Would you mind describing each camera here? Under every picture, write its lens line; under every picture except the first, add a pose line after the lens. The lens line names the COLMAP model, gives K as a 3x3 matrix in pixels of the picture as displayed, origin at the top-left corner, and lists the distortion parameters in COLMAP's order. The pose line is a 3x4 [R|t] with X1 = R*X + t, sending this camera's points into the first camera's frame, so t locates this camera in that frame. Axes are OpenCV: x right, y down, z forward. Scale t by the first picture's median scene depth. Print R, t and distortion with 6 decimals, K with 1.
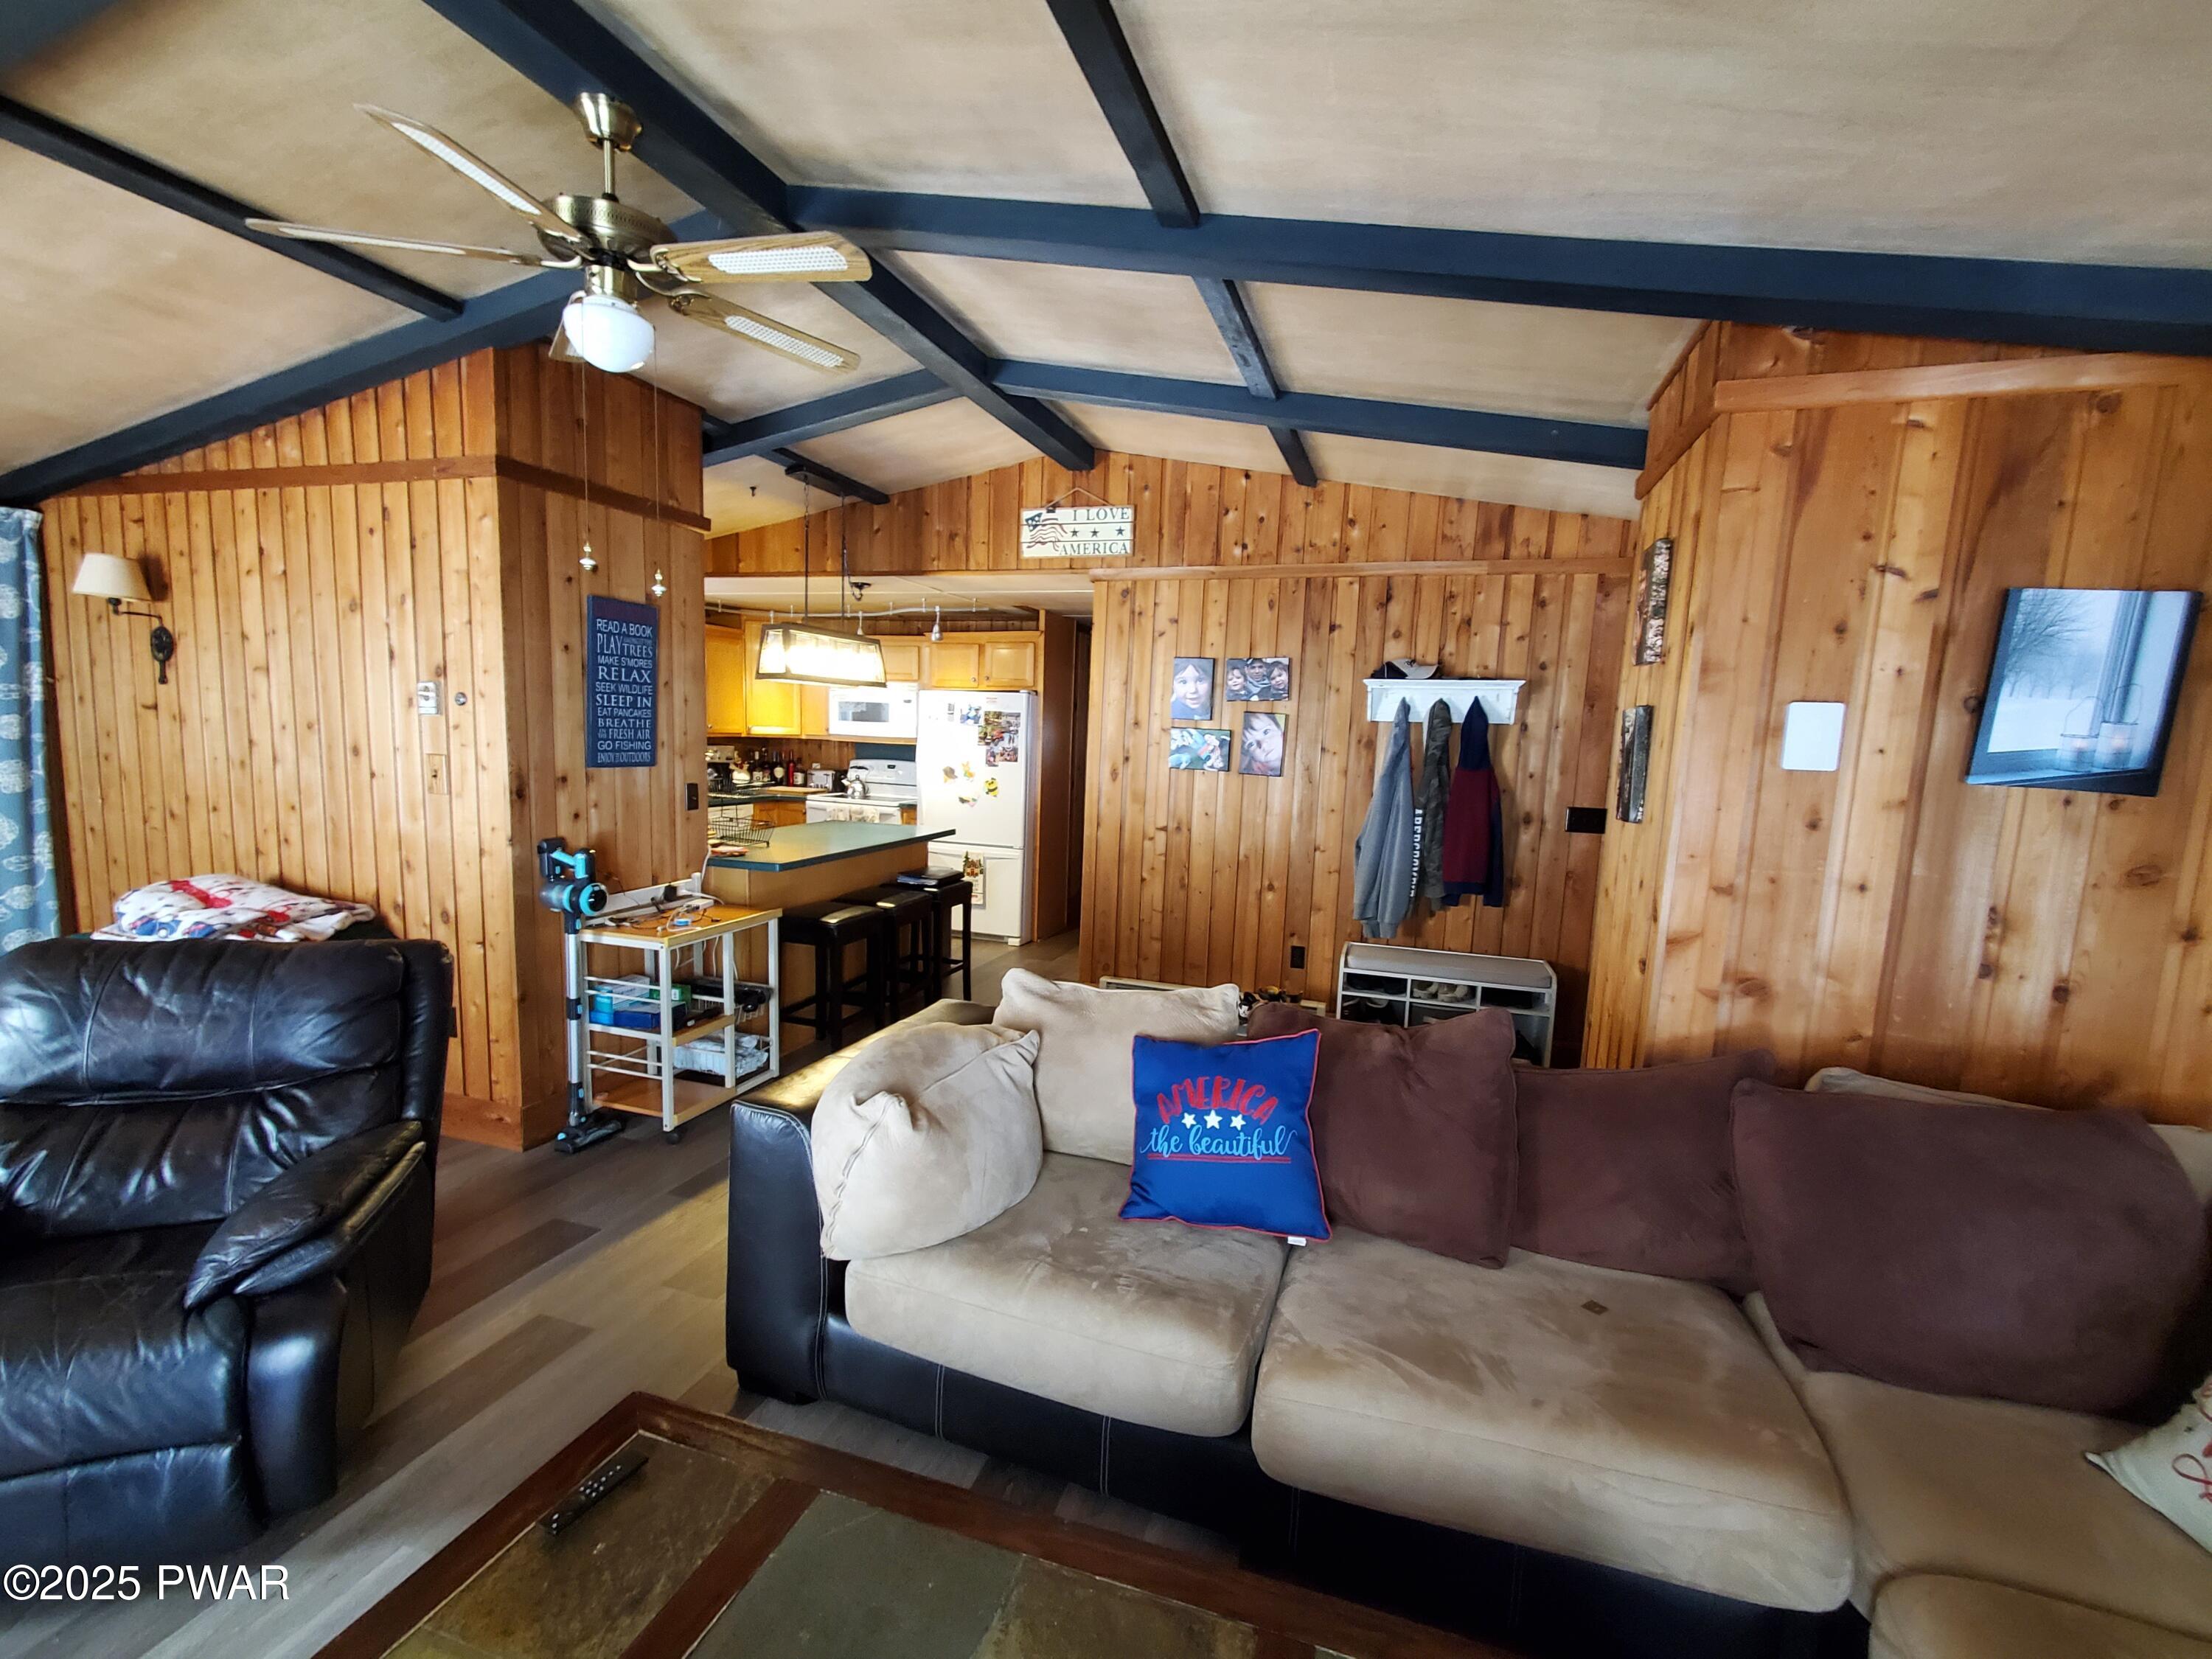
lens RADIAL K [[970.9, 0, 1109.6], [0, 970.9, 840.9], [0, 0, 1]] dist [0.007002, -0.000318]
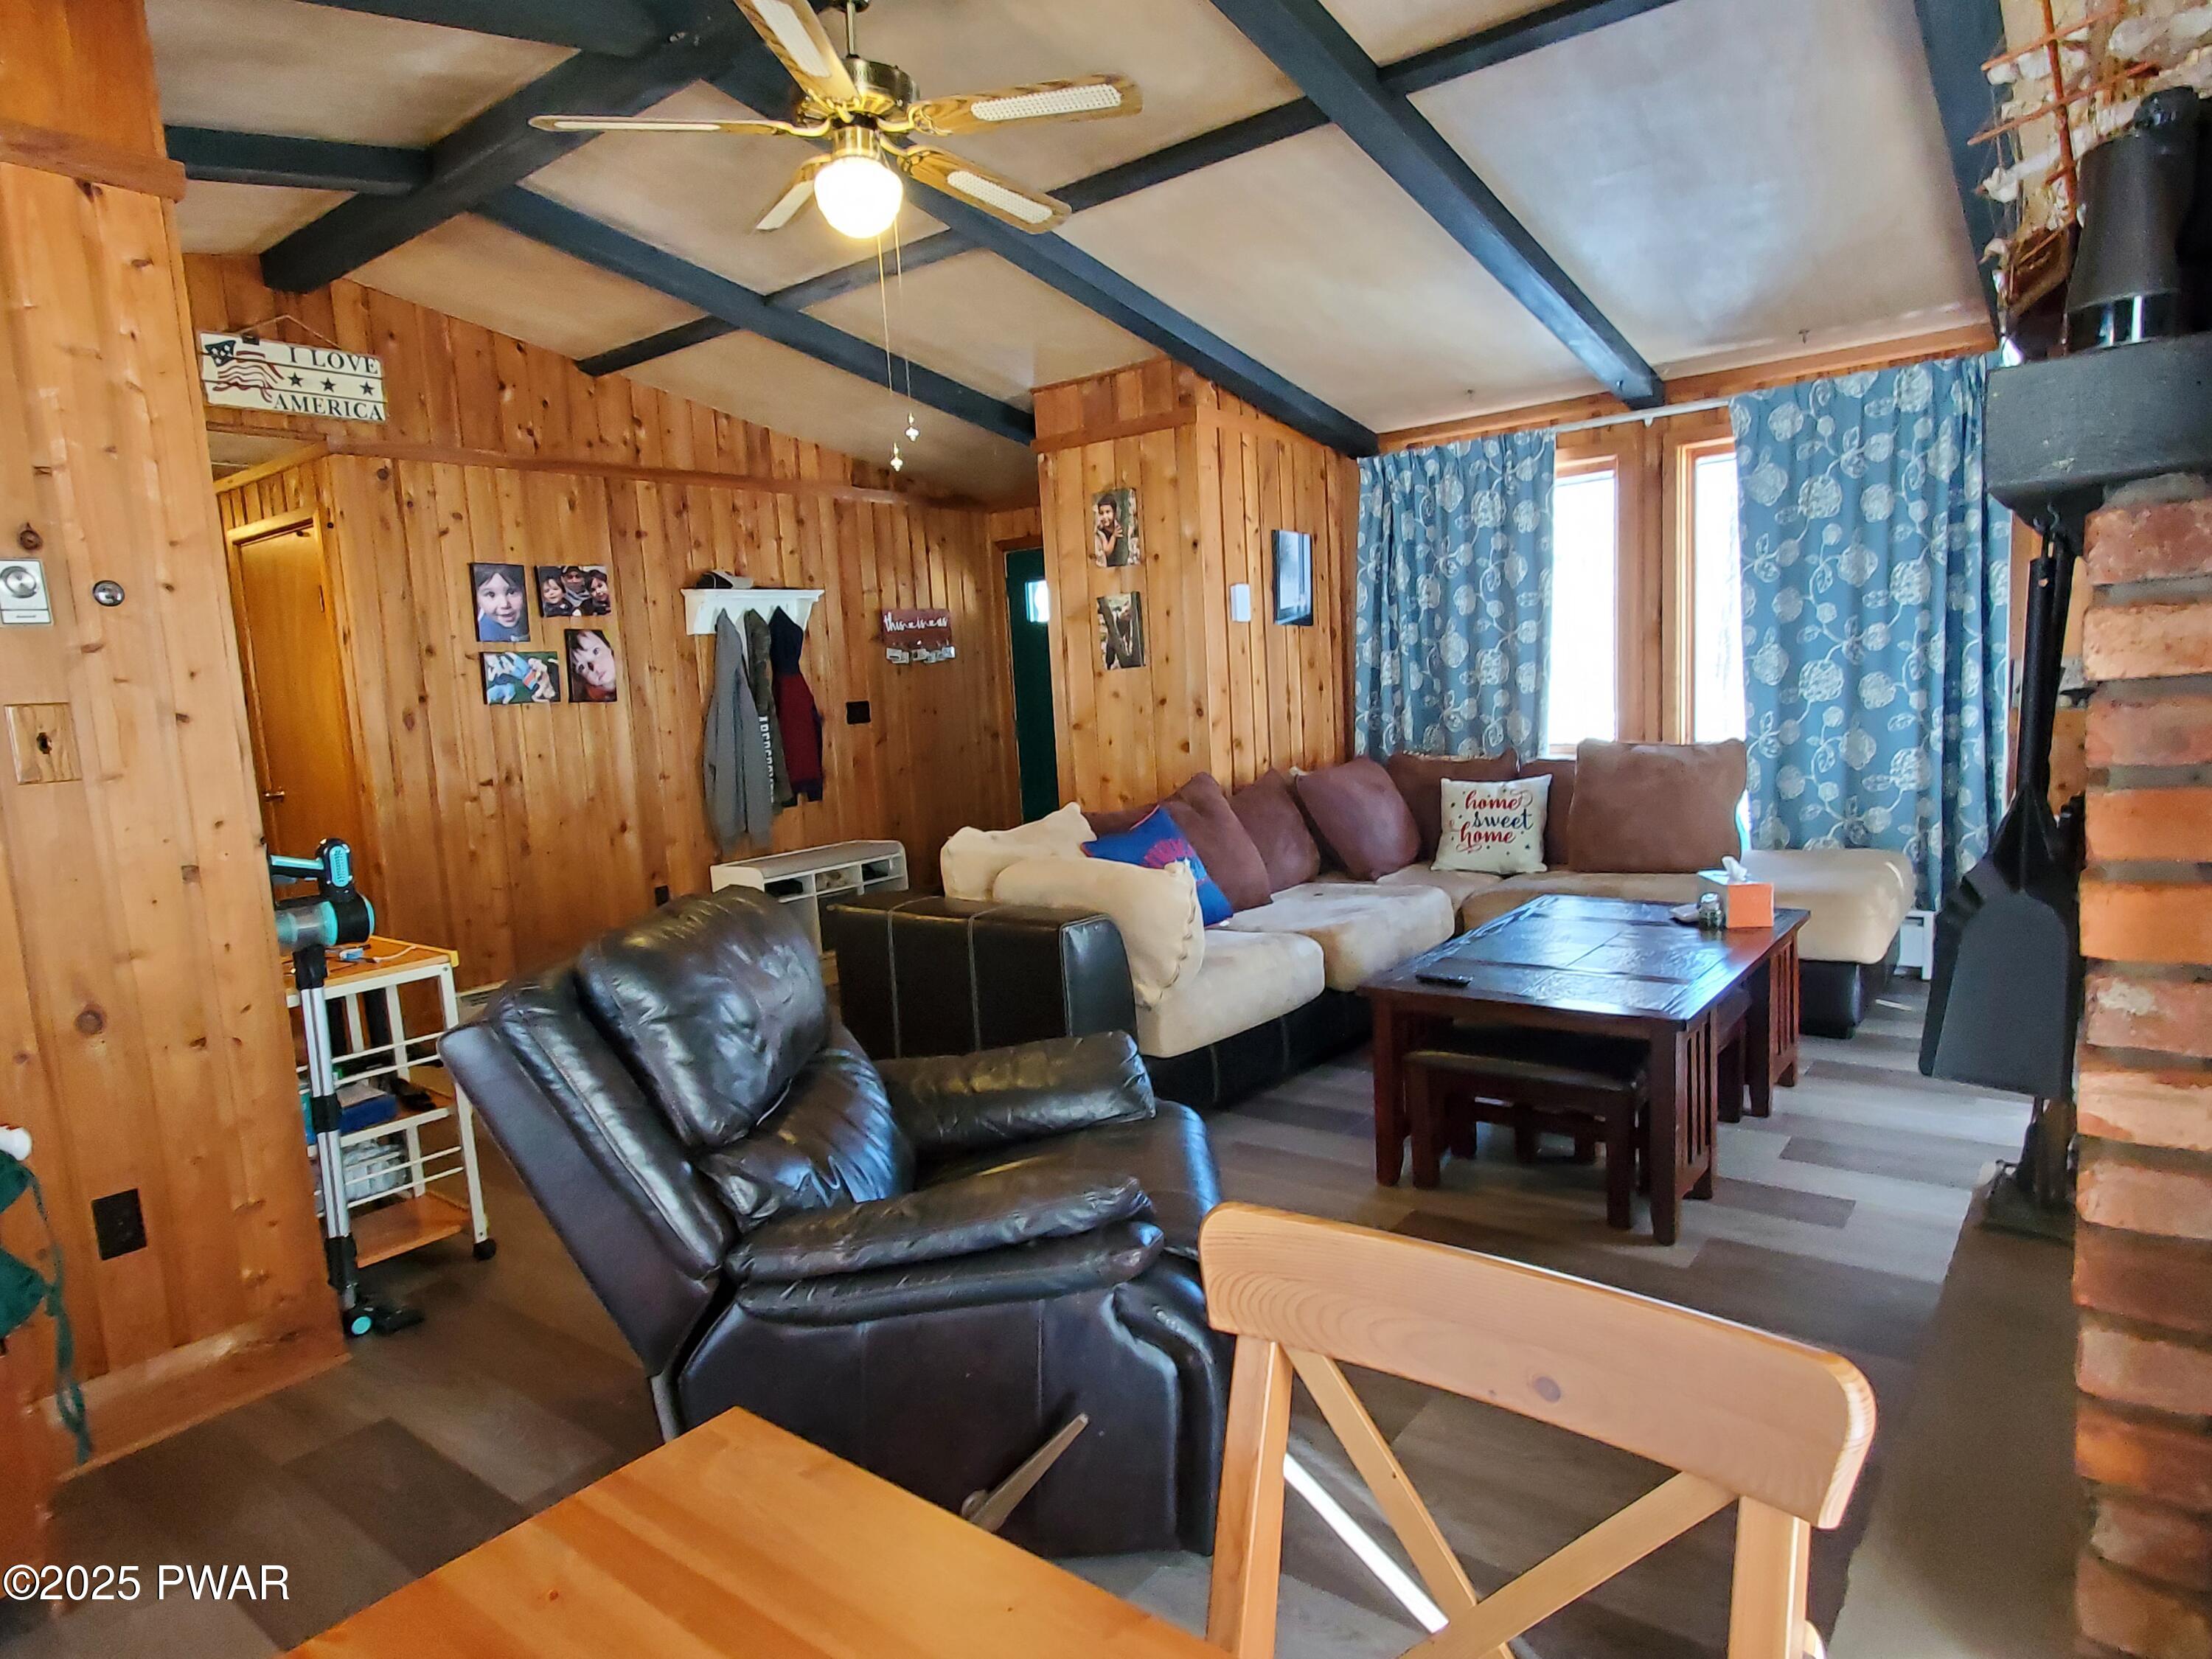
lens RADIAL K [[1309.4, 0, 1108.2], [0, 1309.4, 845.4], [0, 0, 1]] dist [0.007033, 0.000484]
pose [[0.337982, -0.174364, 0.924860, -0.946534], [0.180386, 0.976471, 0.118174, 0.002013], [-0.923704, 0.126891, 0.361482, 0.204497]]
